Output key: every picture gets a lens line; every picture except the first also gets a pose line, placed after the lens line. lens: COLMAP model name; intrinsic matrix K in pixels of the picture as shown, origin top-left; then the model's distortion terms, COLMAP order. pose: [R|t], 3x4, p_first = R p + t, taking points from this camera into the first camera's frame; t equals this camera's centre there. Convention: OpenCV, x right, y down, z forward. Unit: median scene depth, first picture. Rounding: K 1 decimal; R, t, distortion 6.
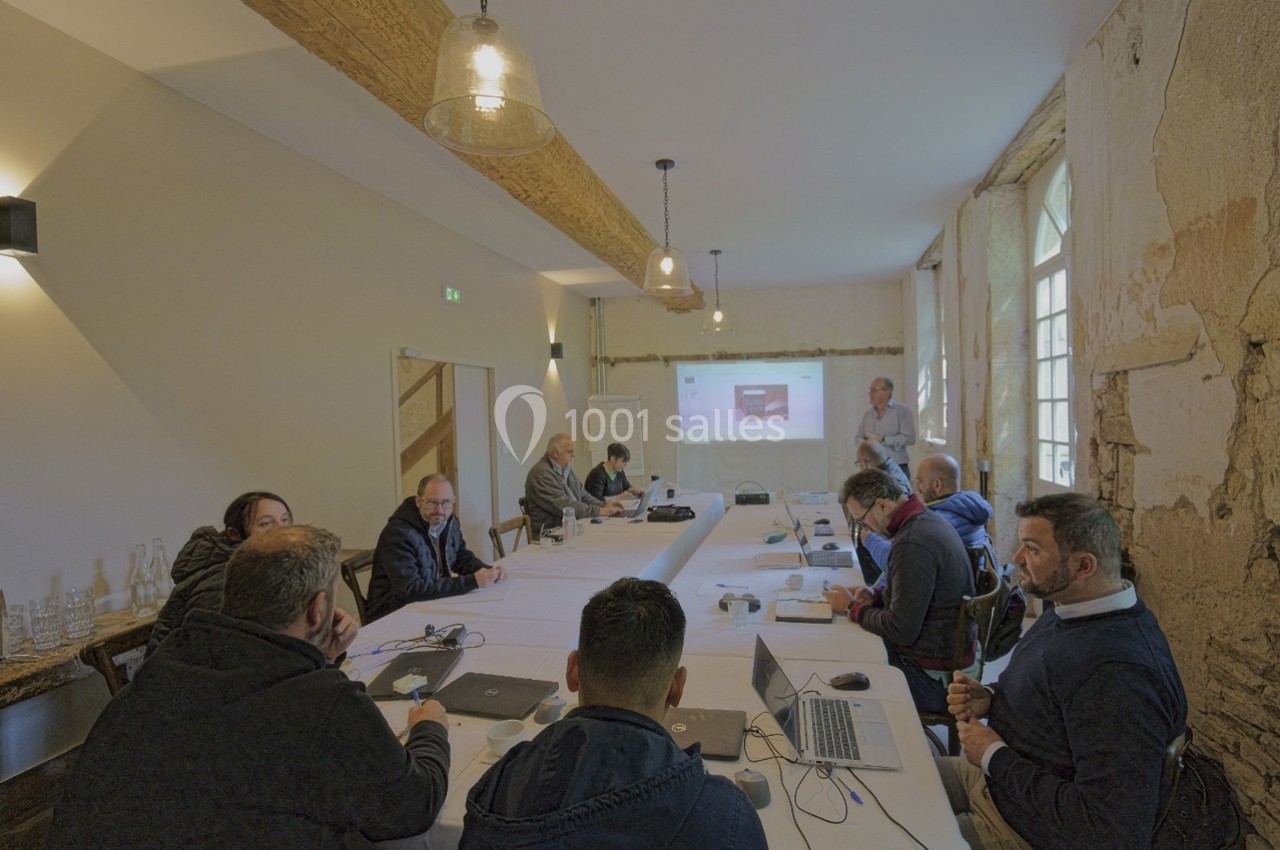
lens RADIAL K [[631.5, 0, 642.4], [0, 631.5, 424.6], [0, 0, 1]] dist [-0.000110, 0.000585]
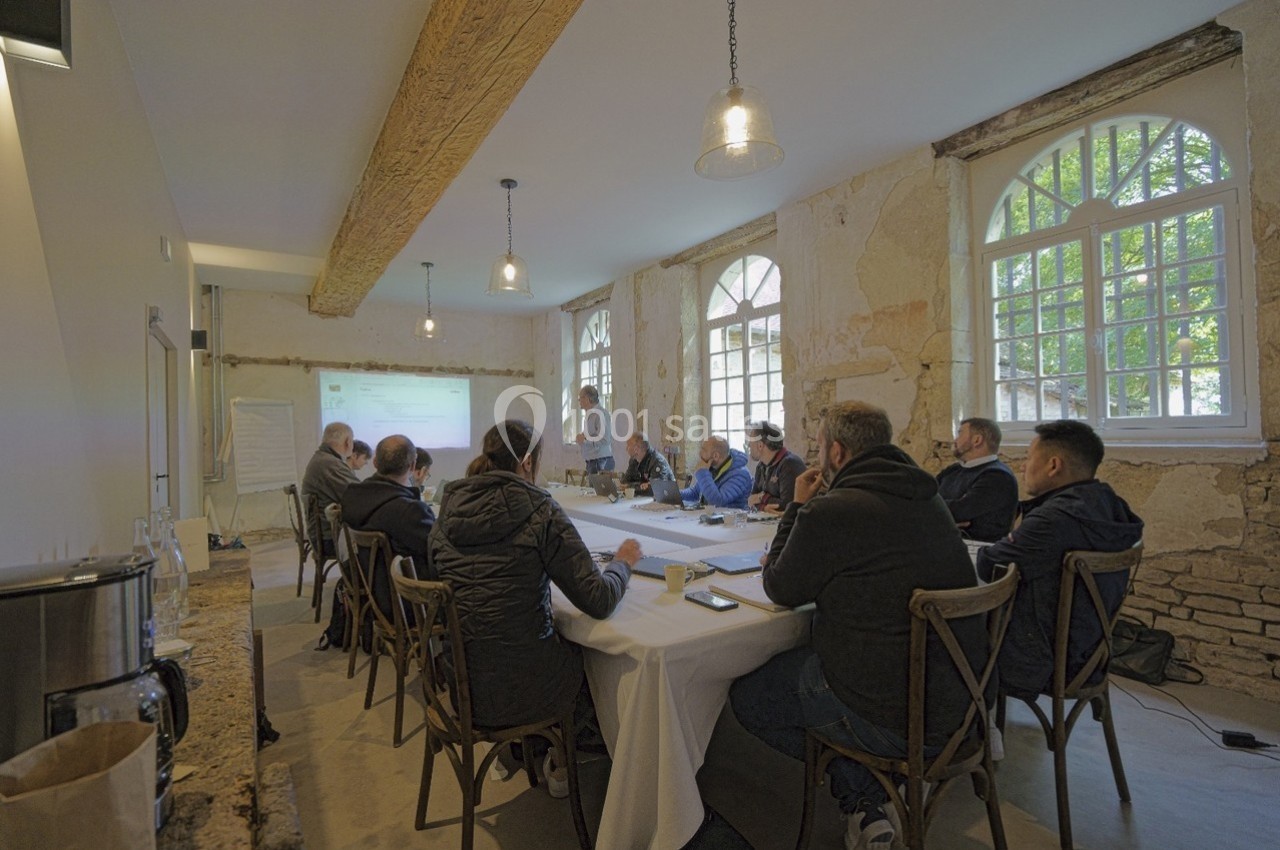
lens RADIAL K [[593.6, 0, 639.8], [0, 593.6, 426.2], [0, 0, 1]] dist [-0.006382, -0.000047]
pose [[0.708464, 0.020397, 0.705452, -0.510161], [0.013323, 0.999018, -0.042265, 0.069377], [-0.705621, 0.039342, 0.707496, 0.086571]]
